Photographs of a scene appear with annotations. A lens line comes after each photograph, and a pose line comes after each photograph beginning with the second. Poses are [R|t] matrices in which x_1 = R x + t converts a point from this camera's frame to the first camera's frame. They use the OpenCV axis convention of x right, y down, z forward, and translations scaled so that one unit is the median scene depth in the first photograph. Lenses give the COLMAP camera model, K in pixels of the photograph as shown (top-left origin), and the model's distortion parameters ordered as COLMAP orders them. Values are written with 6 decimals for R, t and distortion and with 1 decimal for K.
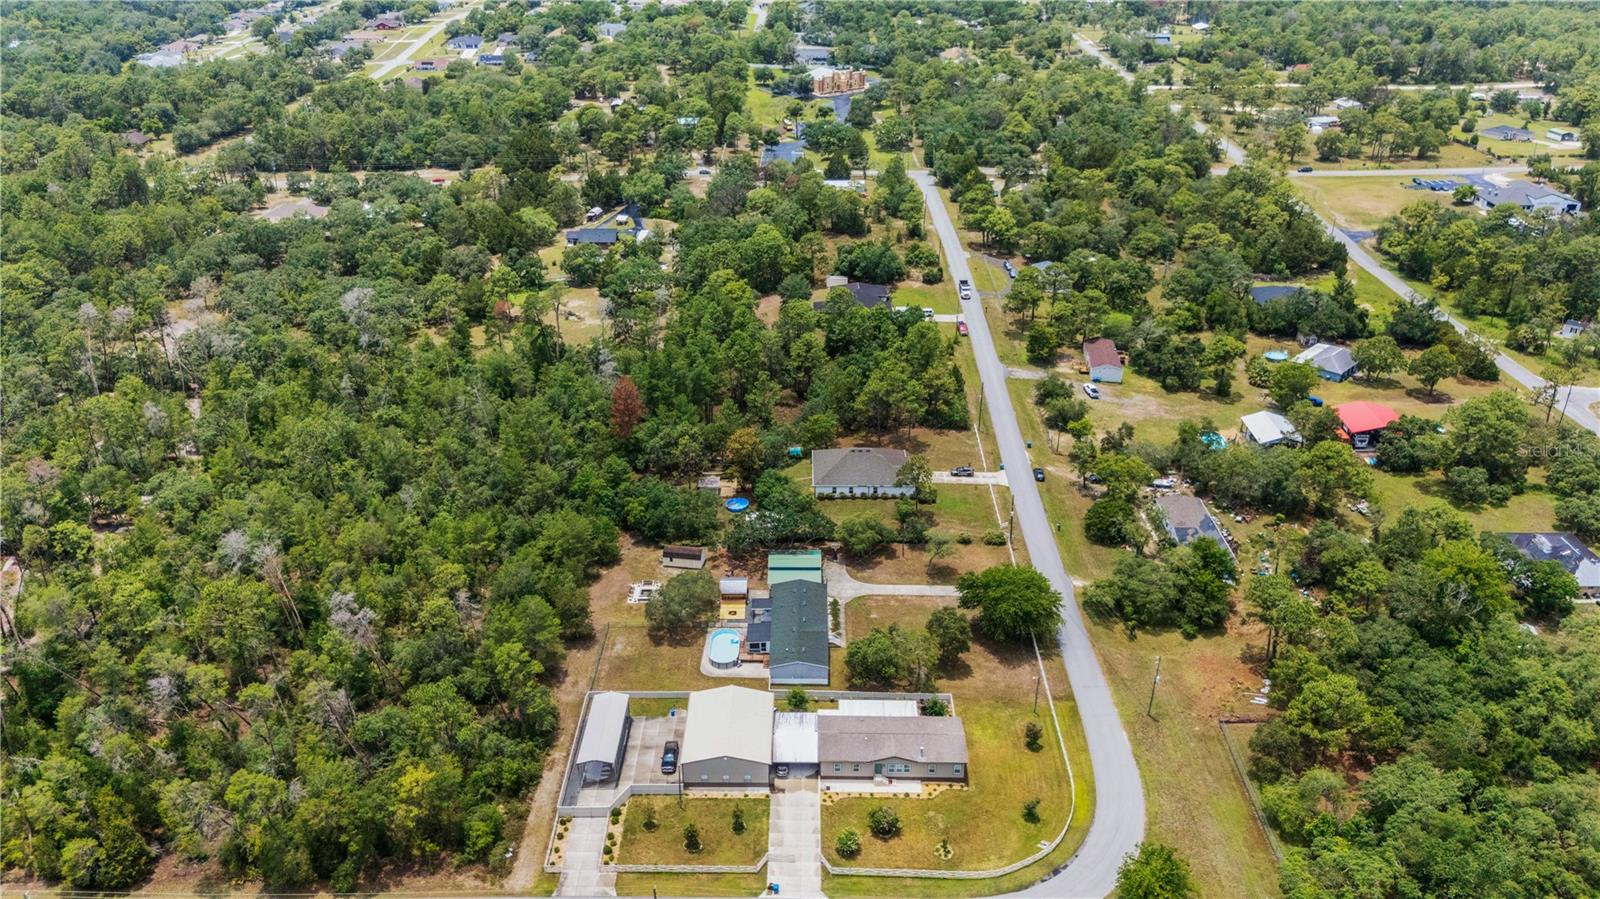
lens RADIAL K [[1182.0, 0, 795.1], [0, 1182.0, 454.3], [0, 0, 1]] dist [0.101947, -0.137336]
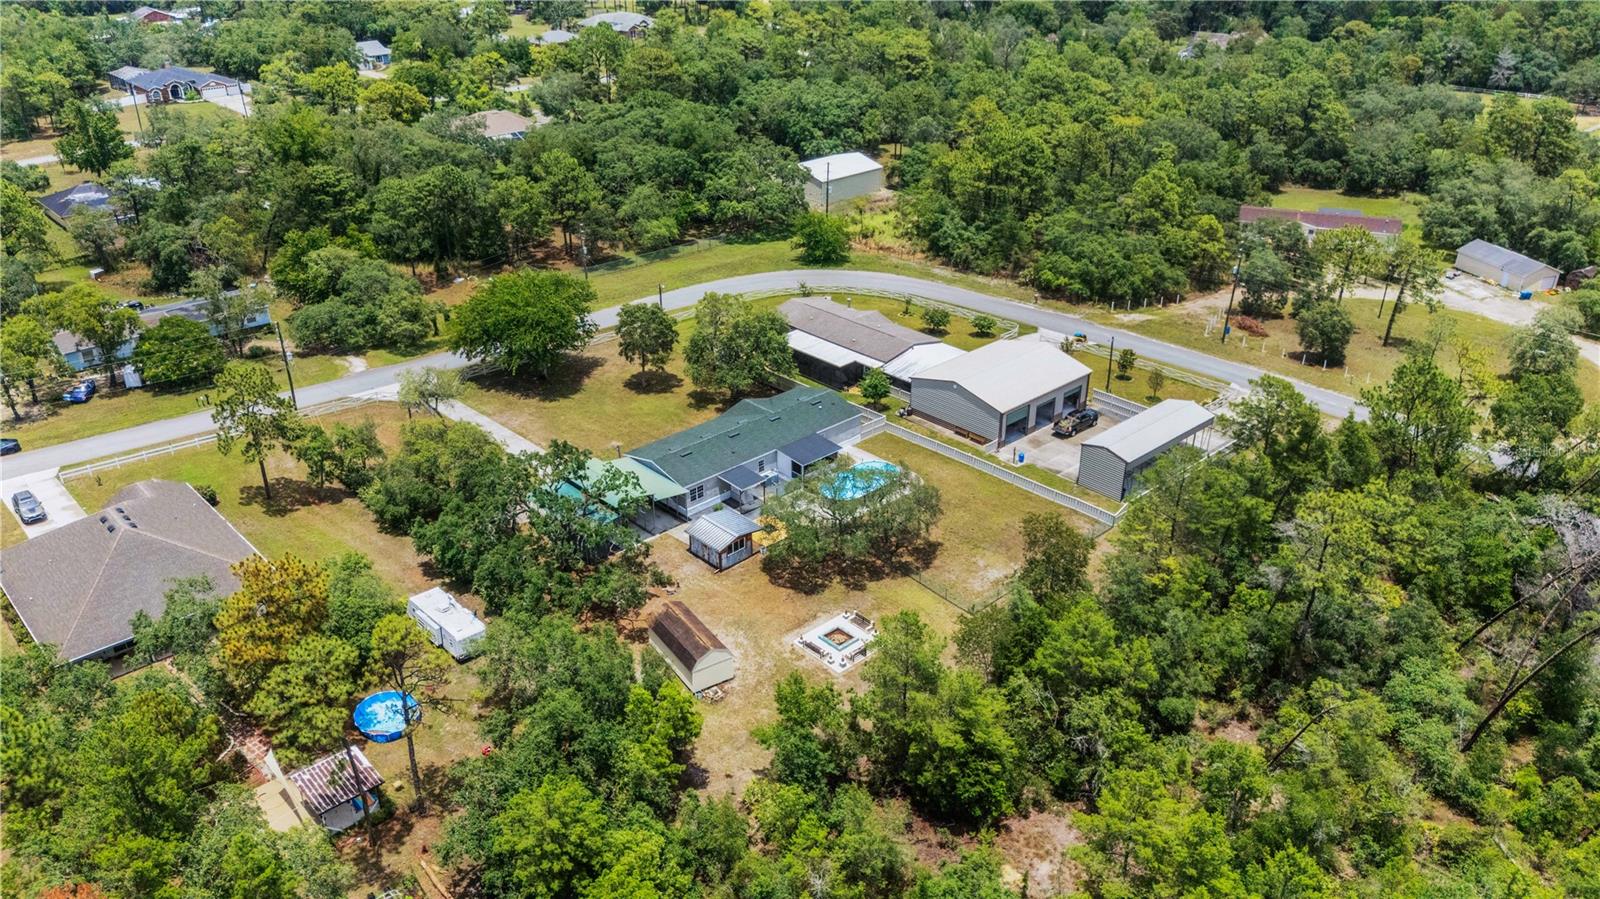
lens RADIAL K [[1186.8, 0, 800.0], [0, 1186.8, 449.5], [0, 0, 1]] dist [0.056885, -0.044948]
pose [[-0.680689, -0.317585, 0.660154, -0.337476], [0.337949, 0.663395, 0.667606, -0.193699], [-0.649964, 0.677530, -0.344238, 0.967149]]
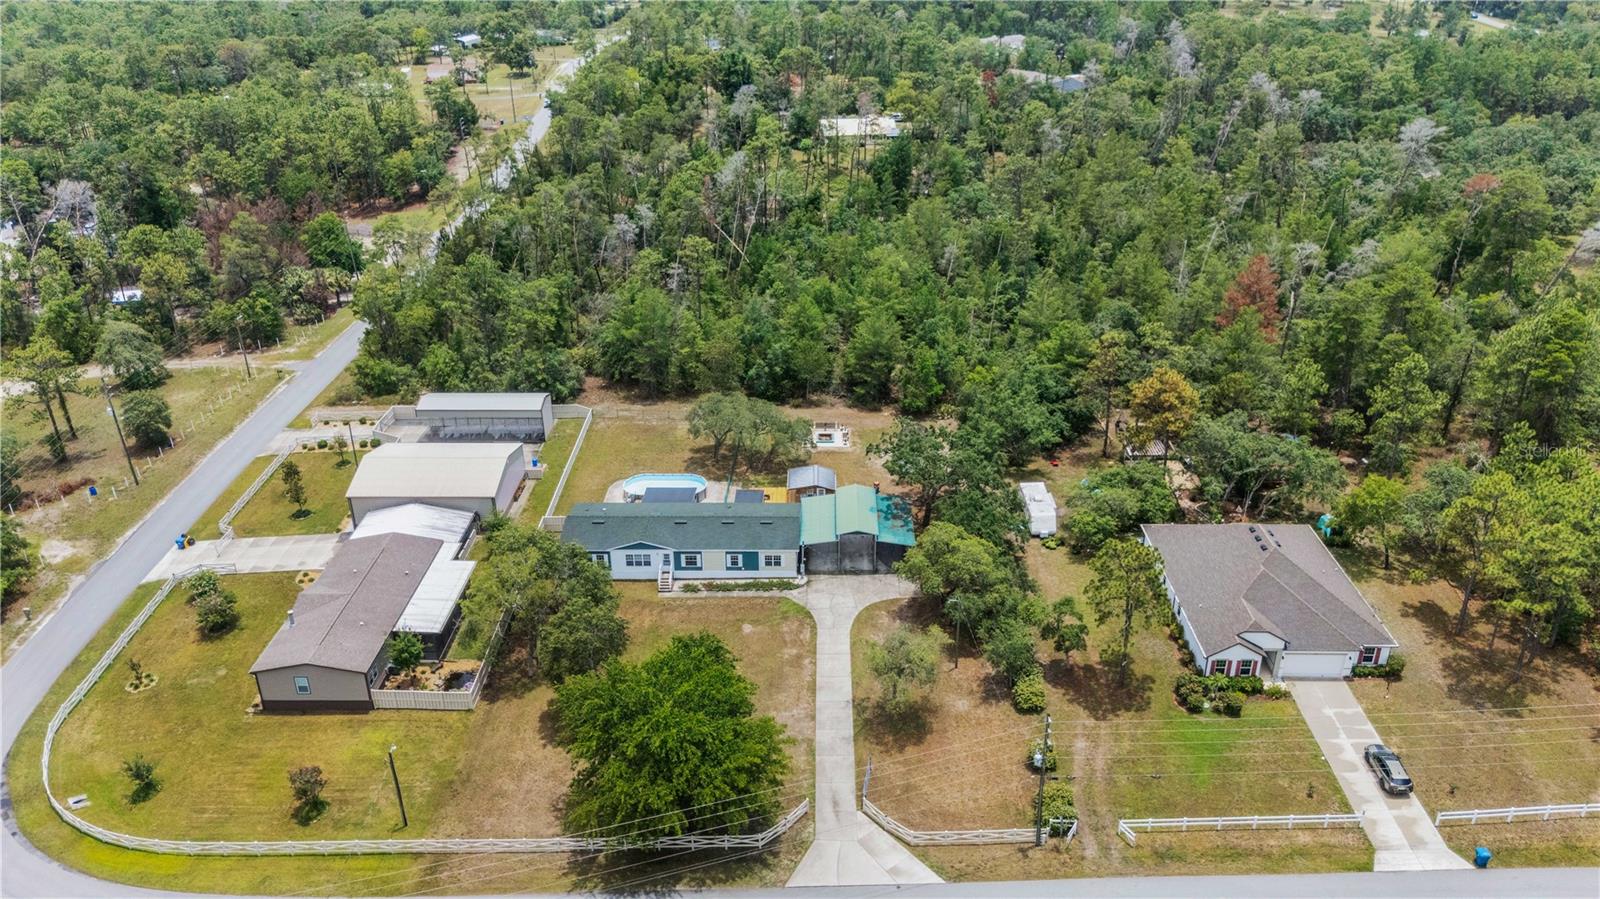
lens RADIAL K [[1182.0, 0, 795.1], [0, 1182.0, 454.3], [0, 0, 1]] dist [0.101947, -0.137336]
pose [[-0.018498, 0.449191, -0.893244, 0.424645], [-0.445344, 0.796176, 0.409600, -0.128821], [0.895168, 0.405378, 0.185317, 0.746851]]
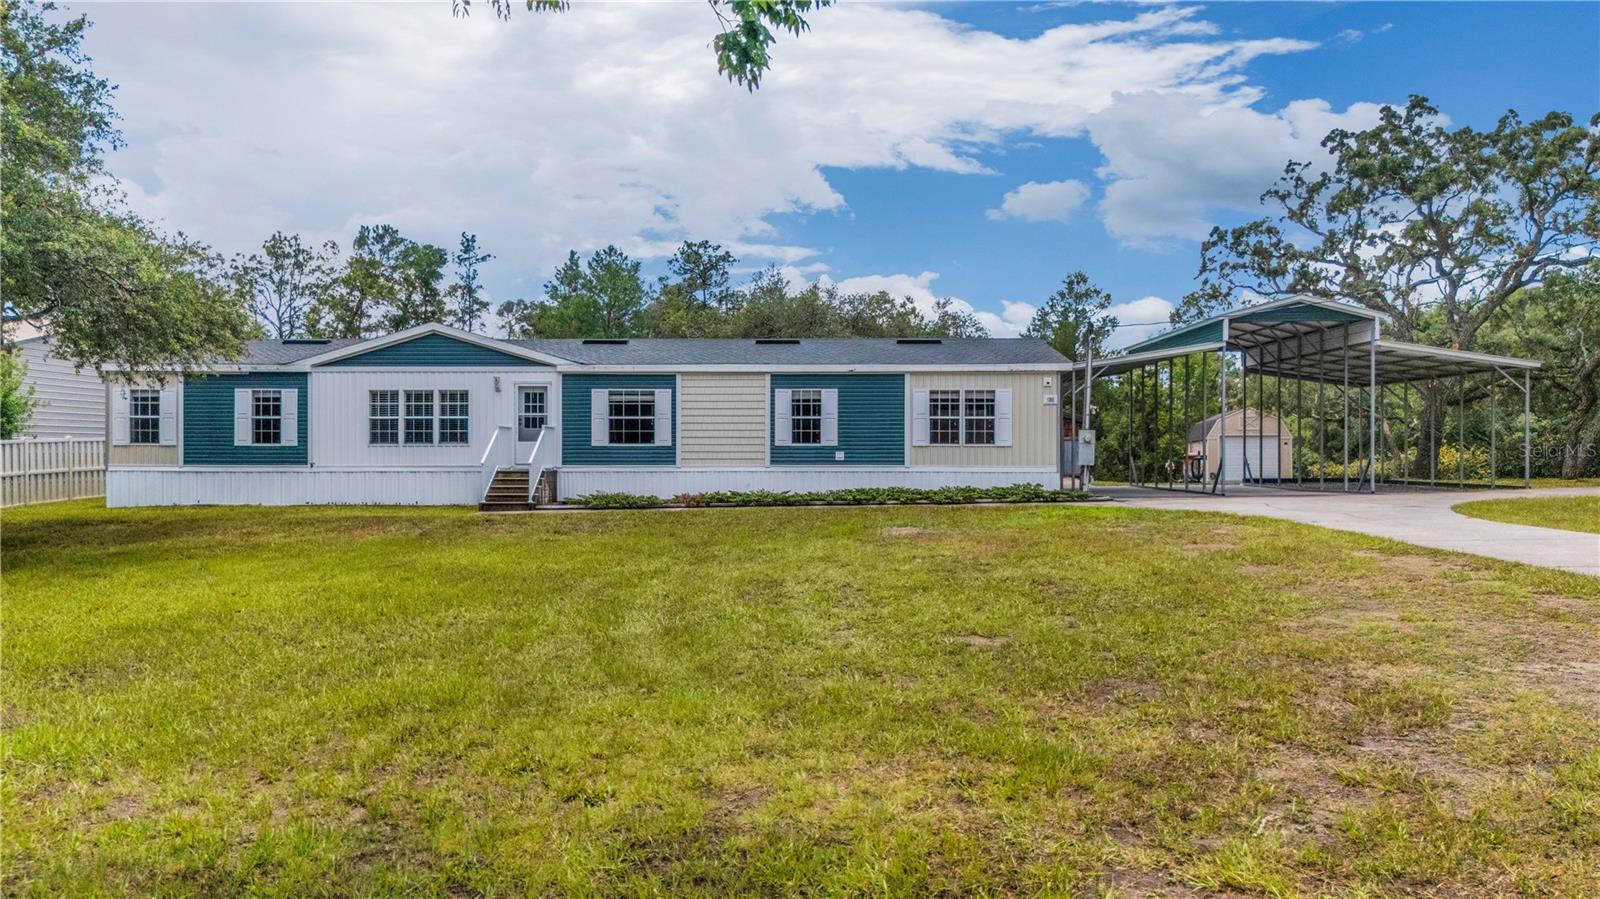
lens RADIAL K [[1182.0, 0, 795.1], [0, 1182.0, 454.3], [0, 0, 1]] dist [0.101947, -0.137336]
pose [[-0.031765, 0.016956, -0.999352, 0.137840], [-0.454428, 0.890293, 0.029550, 0.110541], [0.890217, 0.455072, -0.020575, 0.833389]]
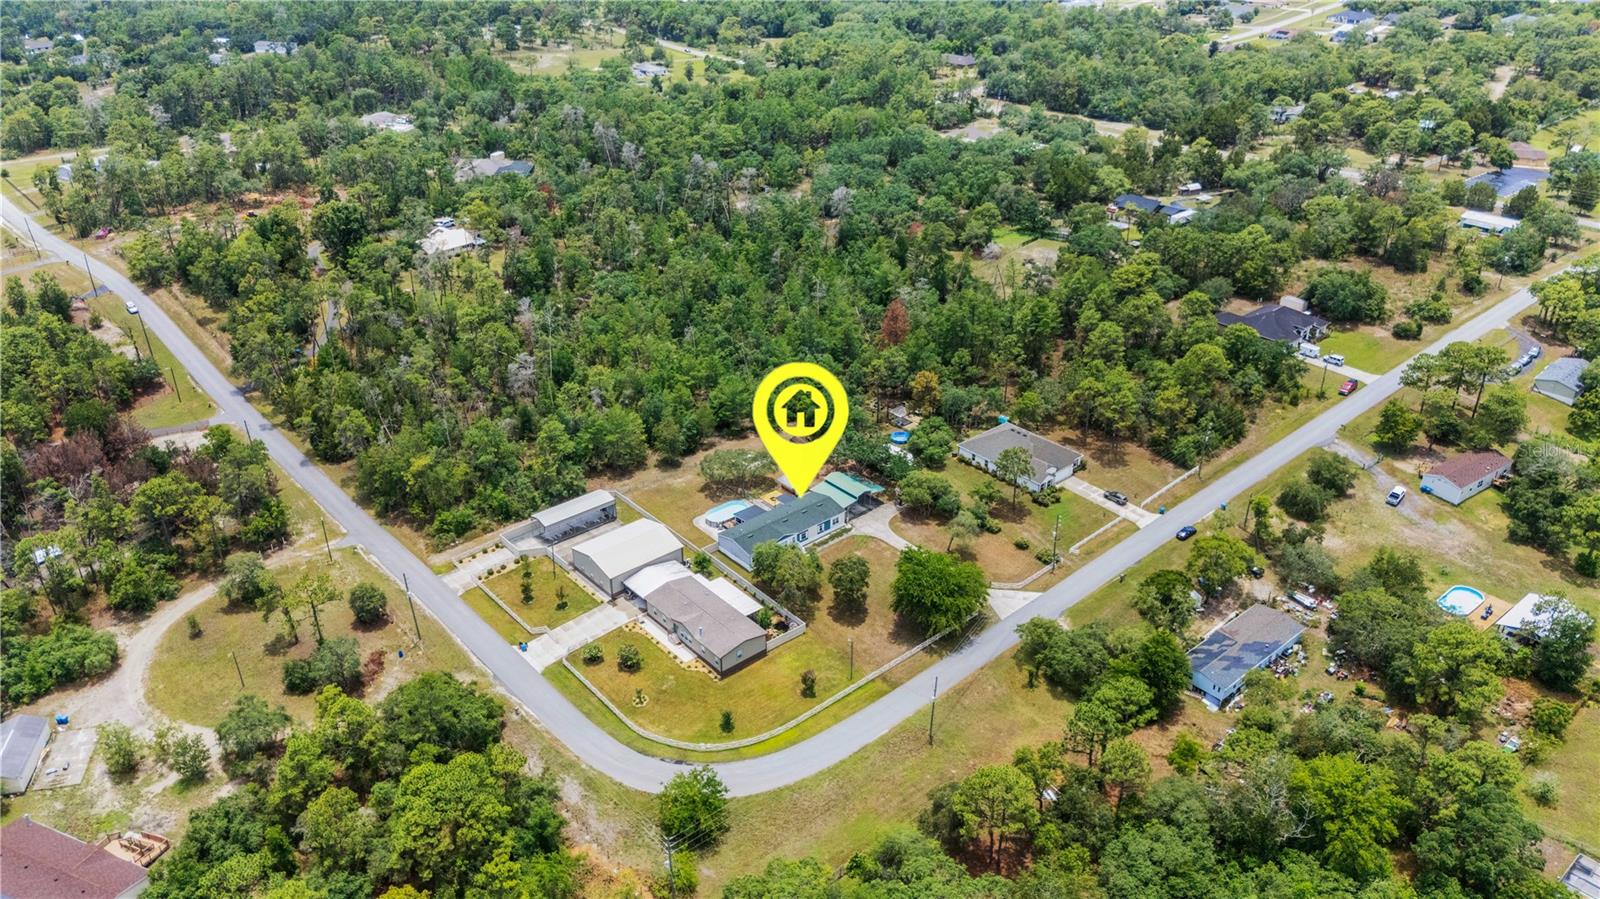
lens RADIAL K [[1182.0, 0, 795.1], [0, 1182.0, 454.3], [0, 0, 1]] dist [0.101947, -0.137336]
pose [[0.659613, 0.361921, -0.658729, 0.580648], [-0.345741, 0.924305, 0.161629, -0.080490], [0.667363, 0.121137, 0.734815, 0.148207]]
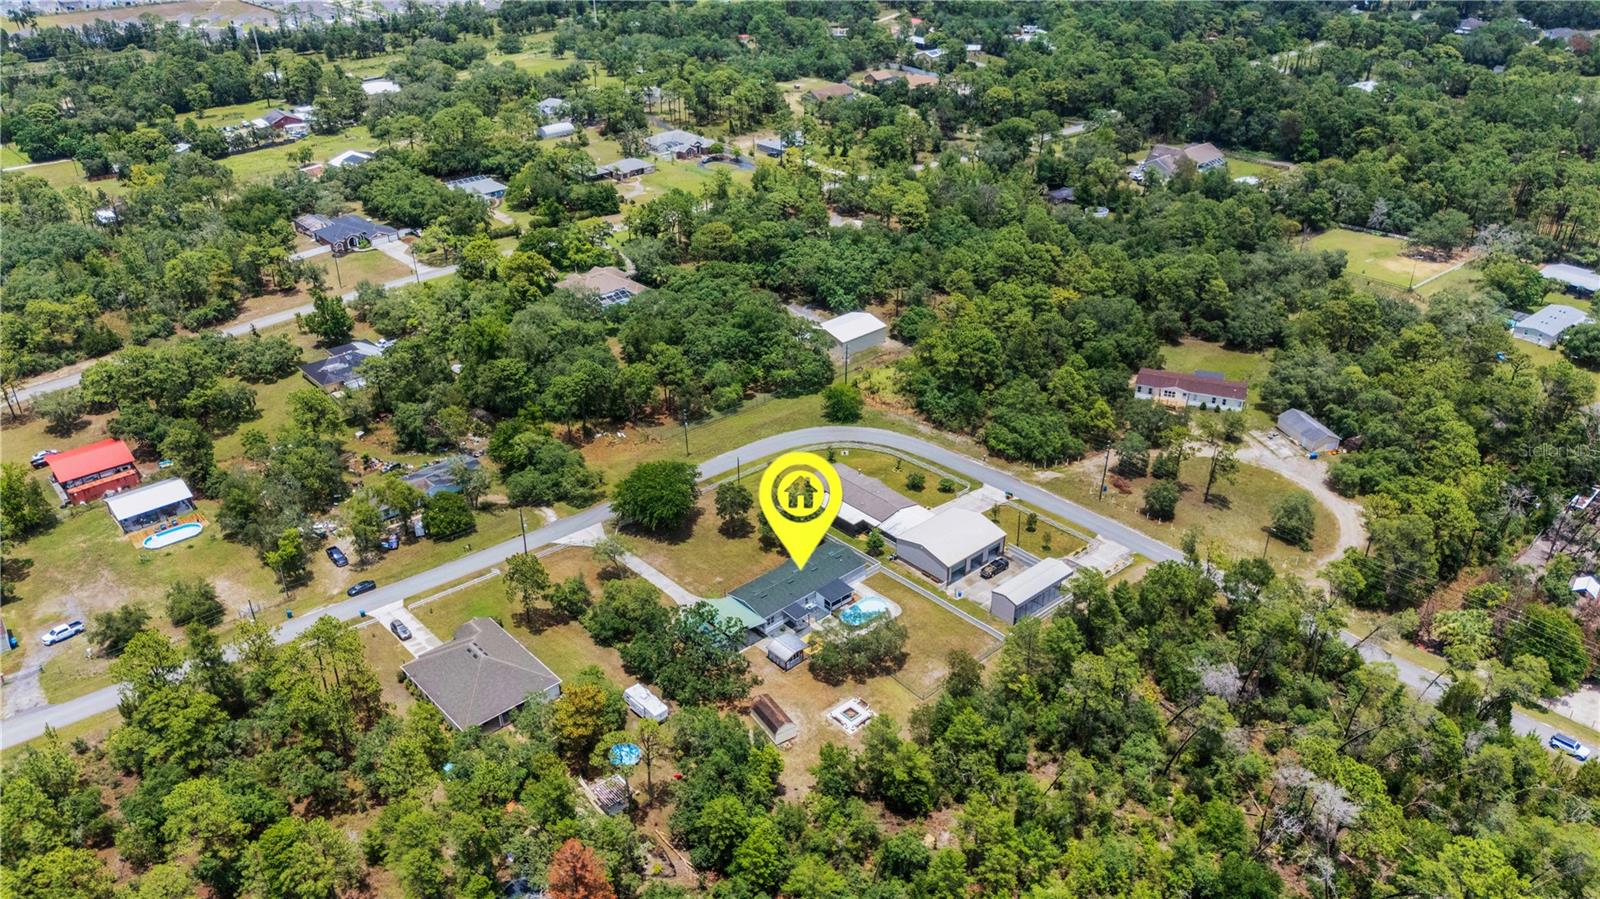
lens RADIAL K [[1182.0, 0, 795.1], [0, 1182.0, 454.3], [0, 0, 1]] dist [0.101947, -0.137336]
pose [[-0.665881, -0.341644, 0.663236, -0.517711], [0.352061, 0.639885, 0.683081, -0.503779], [-0.657766, 0.688350, -0.305808, 1.003842]]
